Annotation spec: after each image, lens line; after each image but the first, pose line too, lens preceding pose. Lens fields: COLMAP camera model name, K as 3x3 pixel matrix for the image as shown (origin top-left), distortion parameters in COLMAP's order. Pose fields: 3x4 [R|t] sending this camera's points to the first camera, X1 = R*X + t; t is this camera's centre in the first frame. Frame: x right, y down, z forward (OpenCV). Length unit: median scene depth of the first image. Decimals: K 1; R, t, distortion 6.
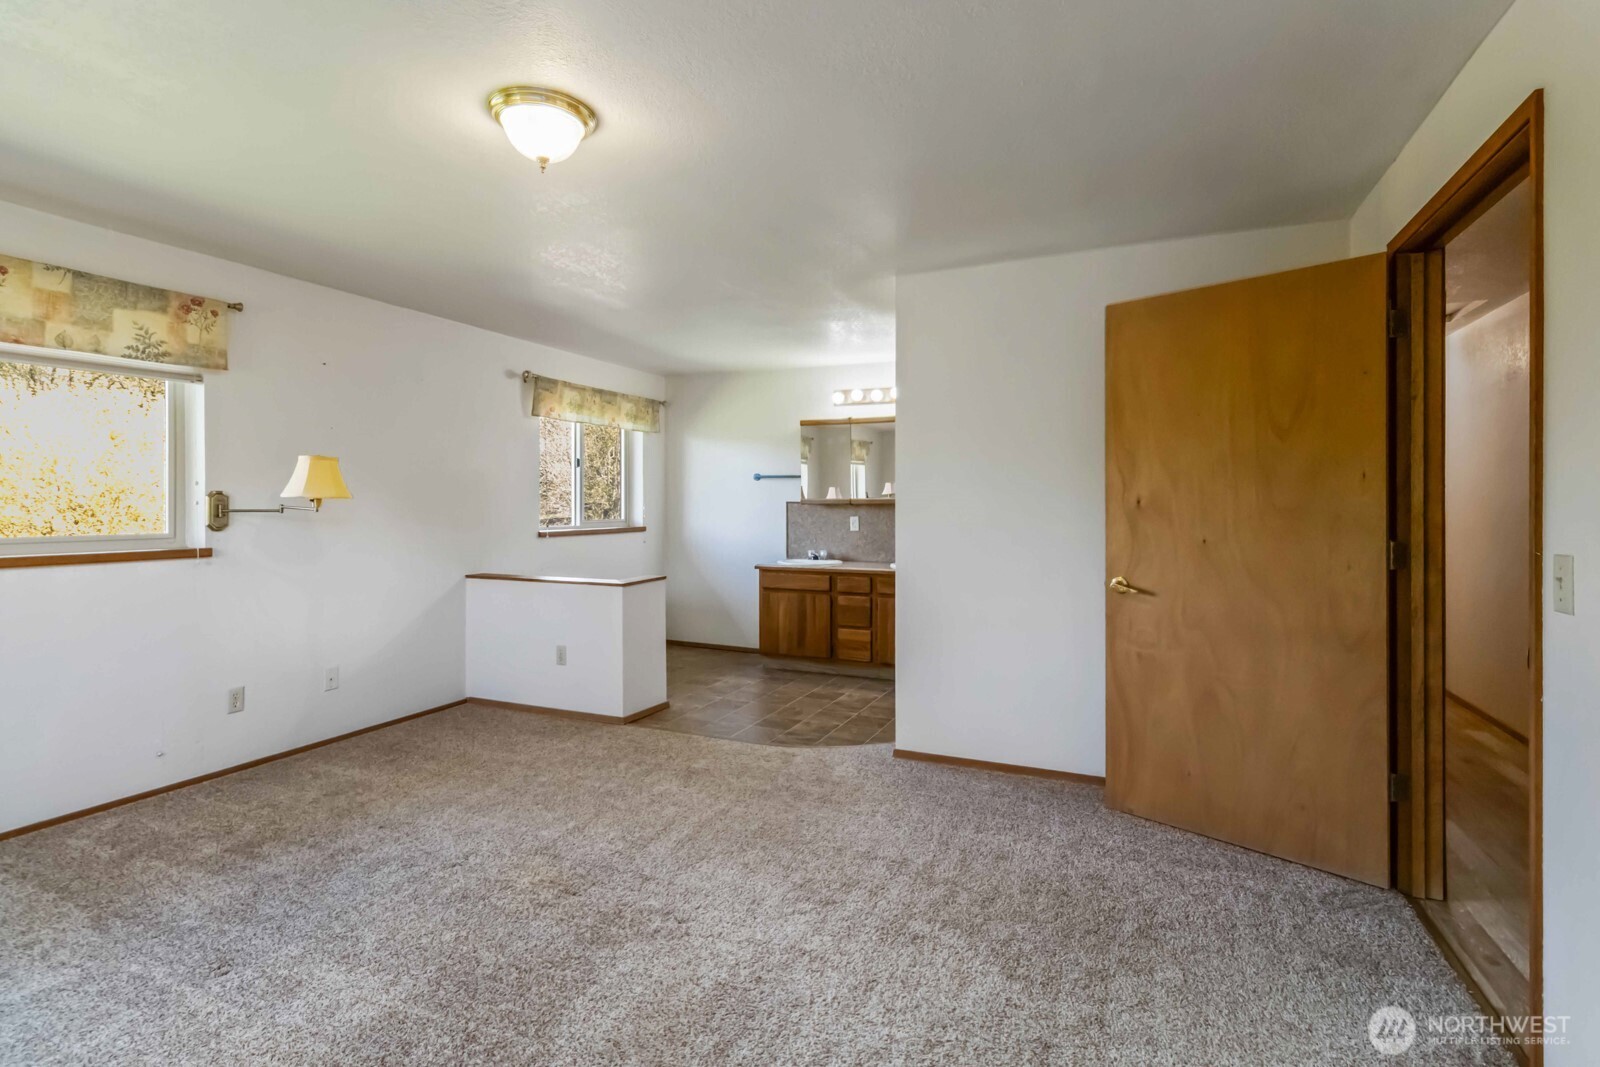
lens RADIAL K [[756.1, 0, 780.6], [0, 756.1, 503.5], [0, 0, 1]] dist [0.000357, 0.000164]
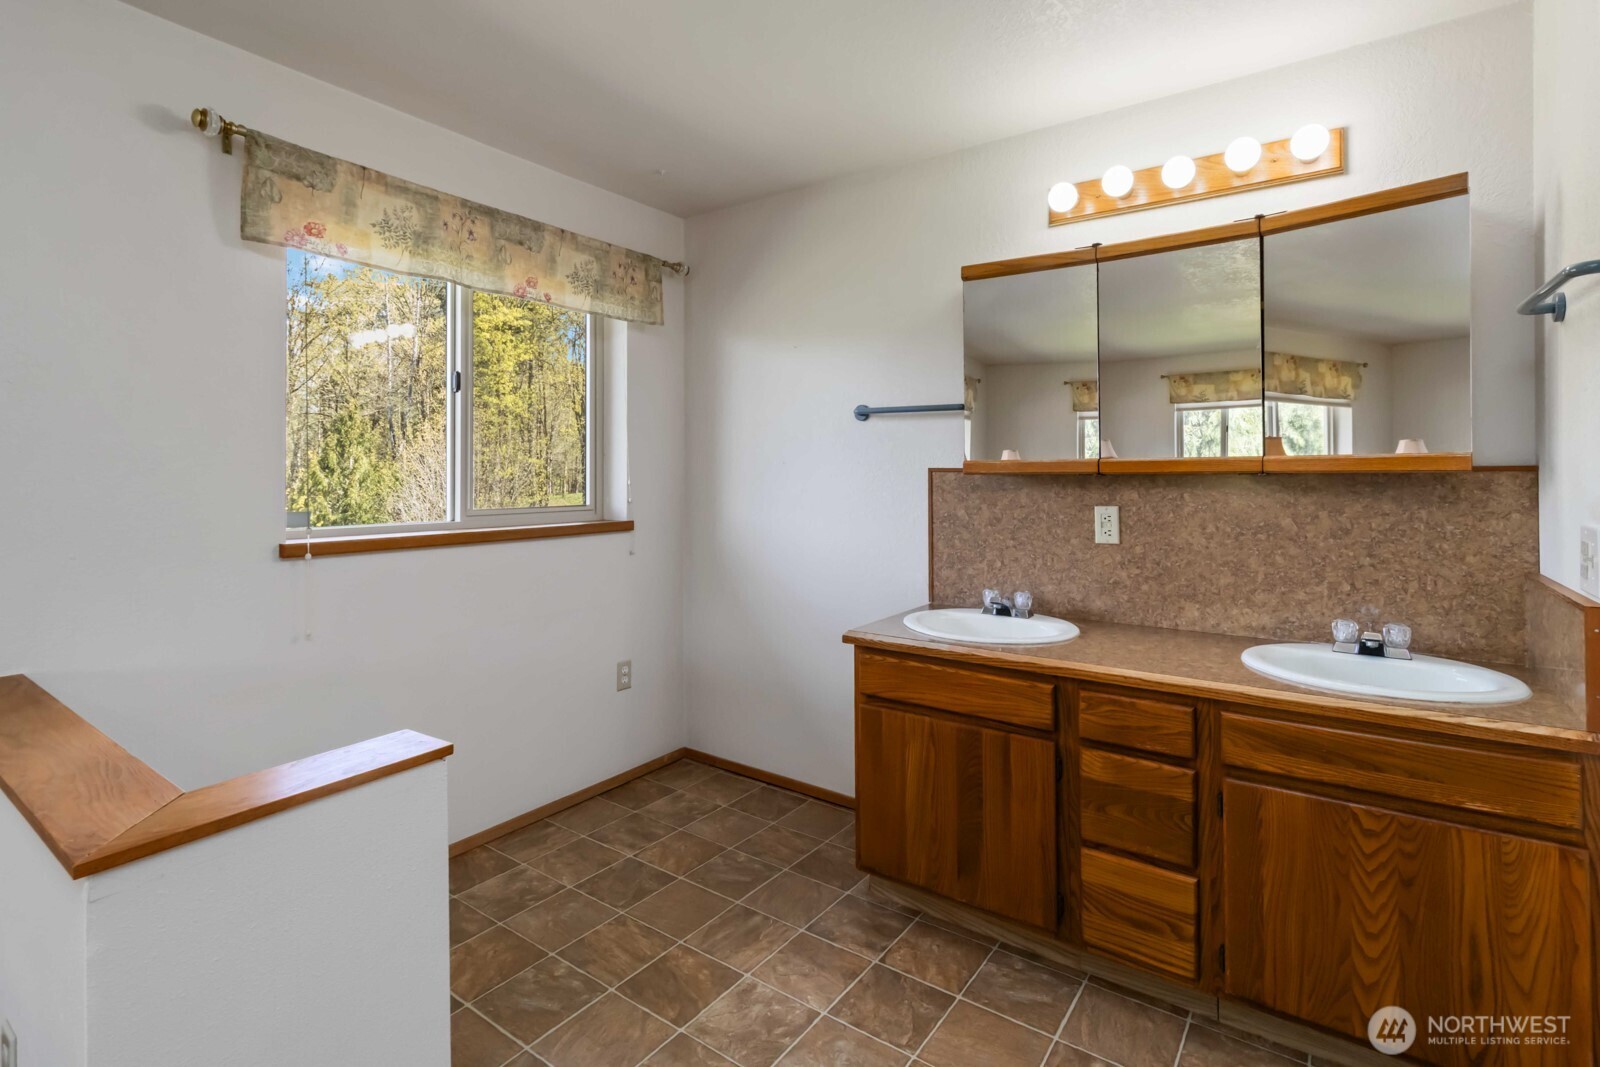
lens RADIAL K [[751.6, 0, 797.4], [0, 751.6, 472.1], [0, 0, 1]] dist [-0.000393, 0.000213]
pose [[0.983437, 0.000433, -0.181248, 0.013670], [-0.001025, 0.999994, -0.003171, 0.001389], [0.181246, 0.003304, 0.983432, 0.681980]]
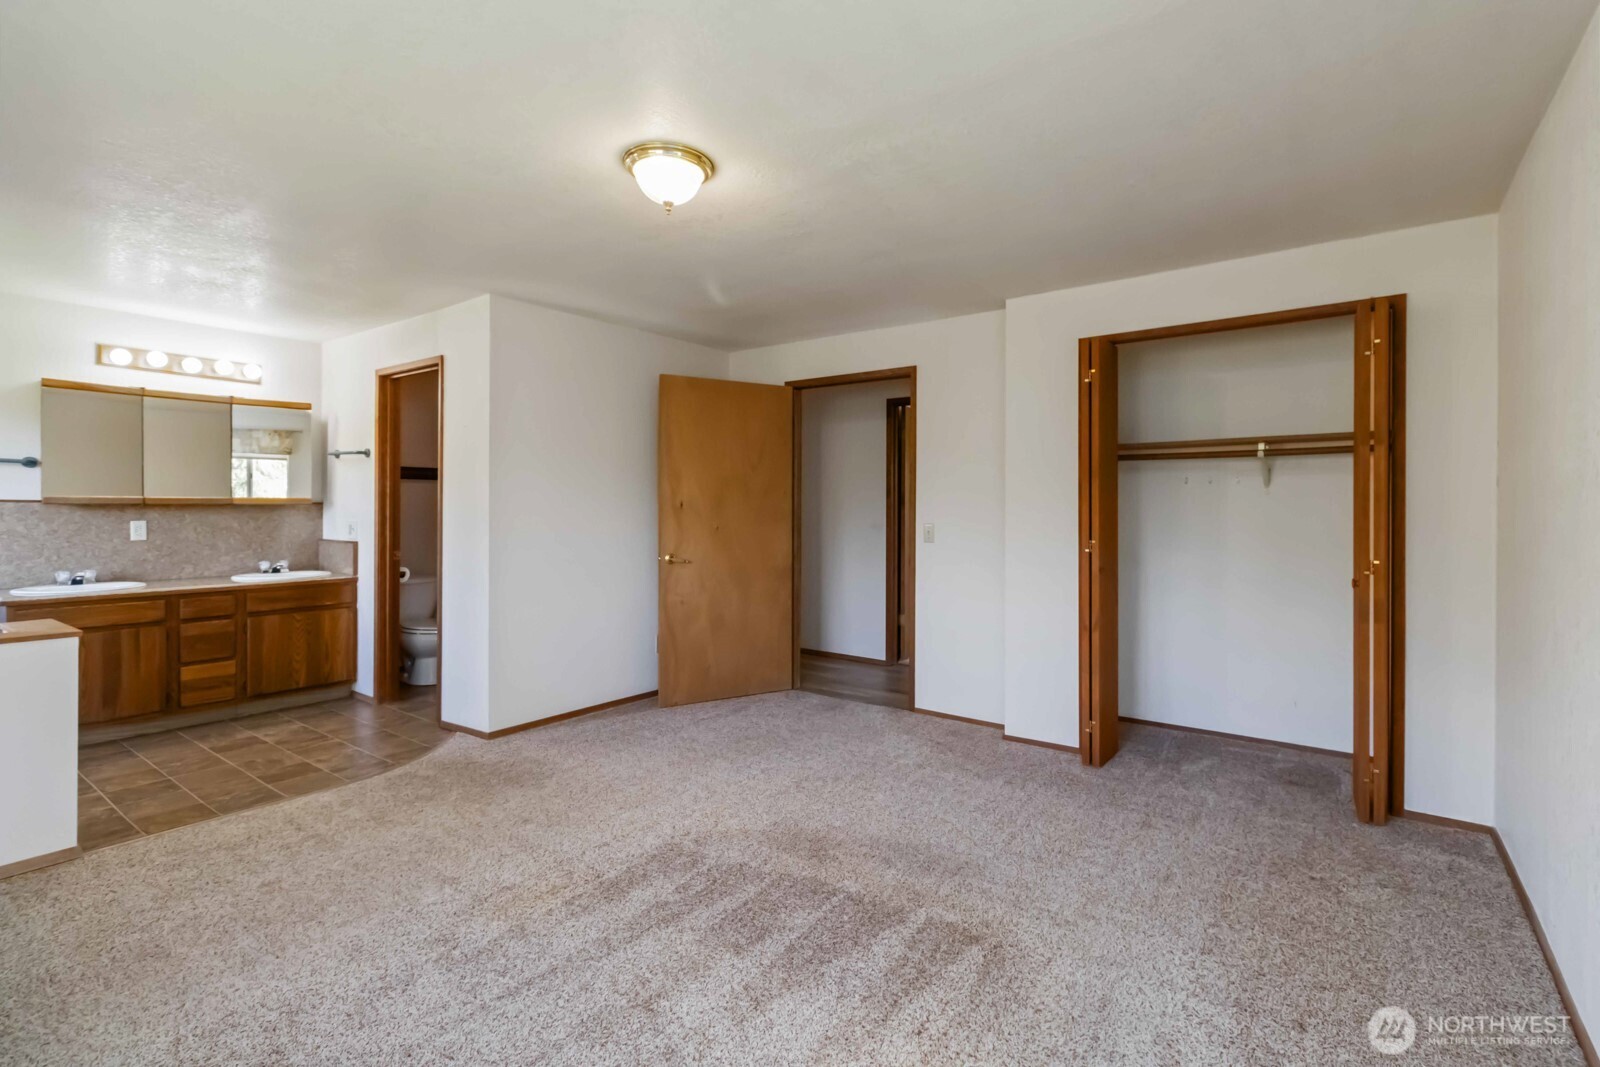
lens RADIAL K [[742.5, 0, 834.3], [0, 742.5, 503.6], [0, 0, 1]] dist [0.001981, 0.001172]
pose [[0.196401, 0.006221, 0.980504, -0.553992], [-0.004497, 0.999975, -0.005444, 0.001299], [-0.980513, -0.003340, 0.196424, 0.217073]]
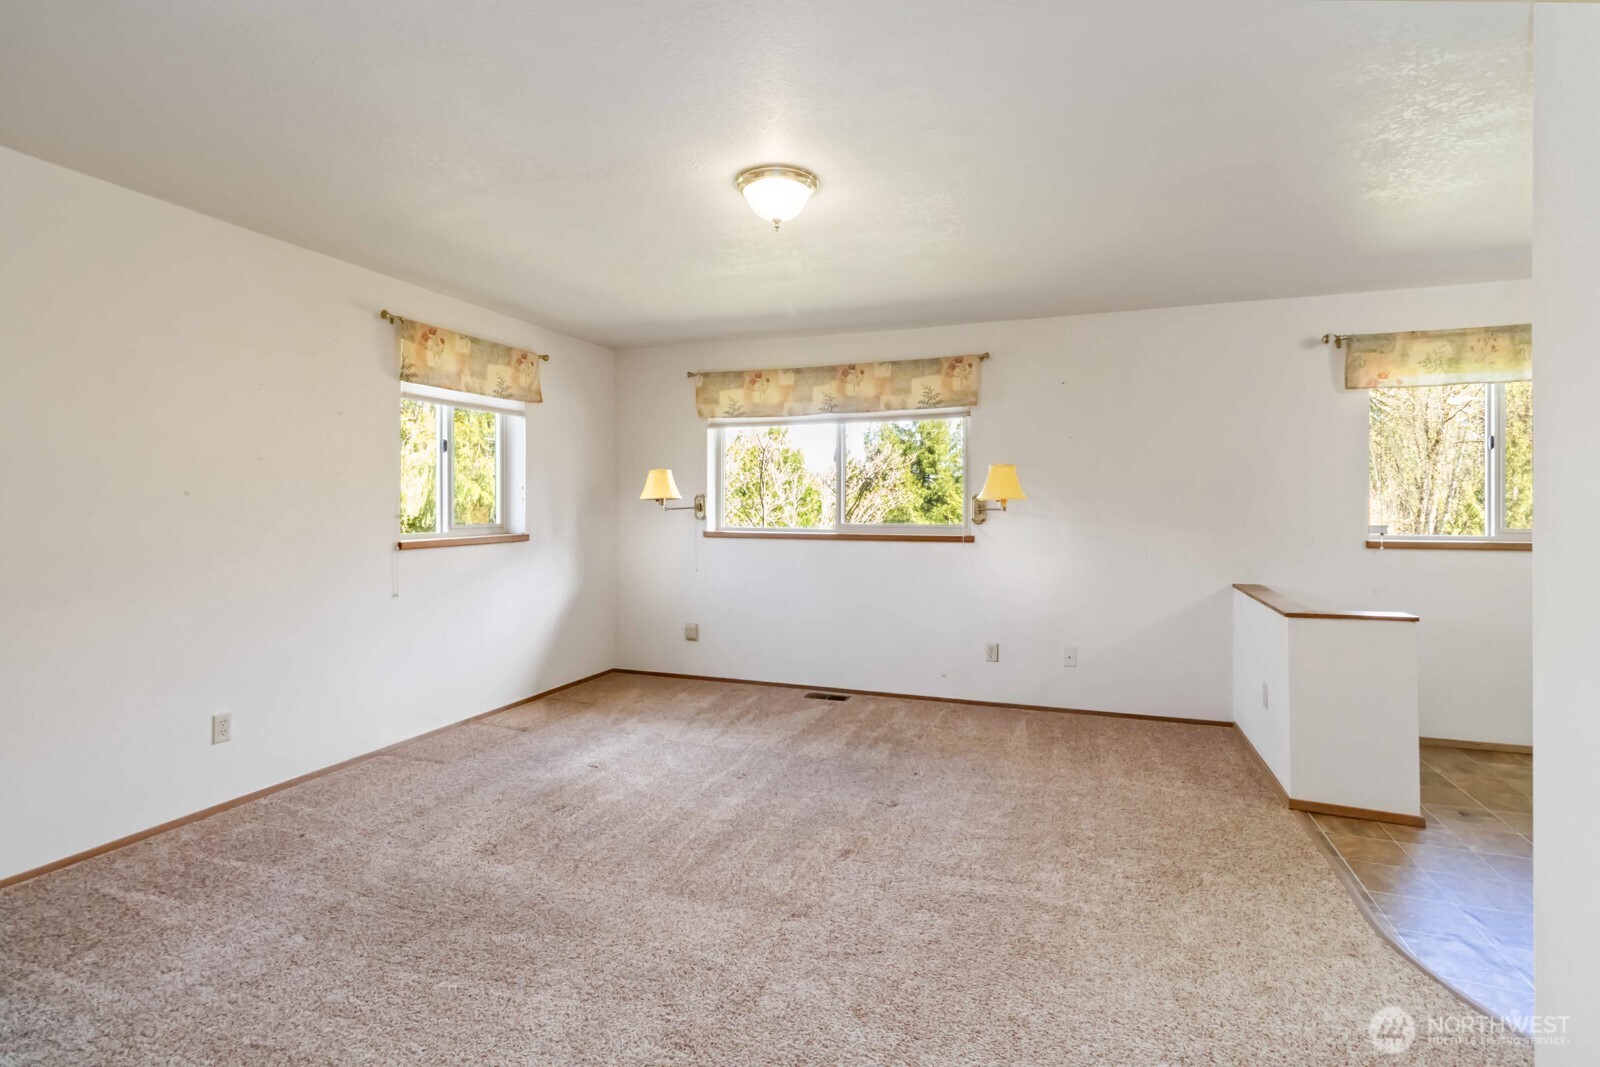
lens RADIAL K [[742.5, 0, 834.3], [0, 742.5, 503.6], [0, 0, 1]] dist [0.001981, 0.001172]
pose [[0.104474, -0.003601, -0.994521, 0.371332], [0.000064, 0.999993, -0.003614, 0.003155], [0.994528, 0.000314, 0.104473, 0.403112]]
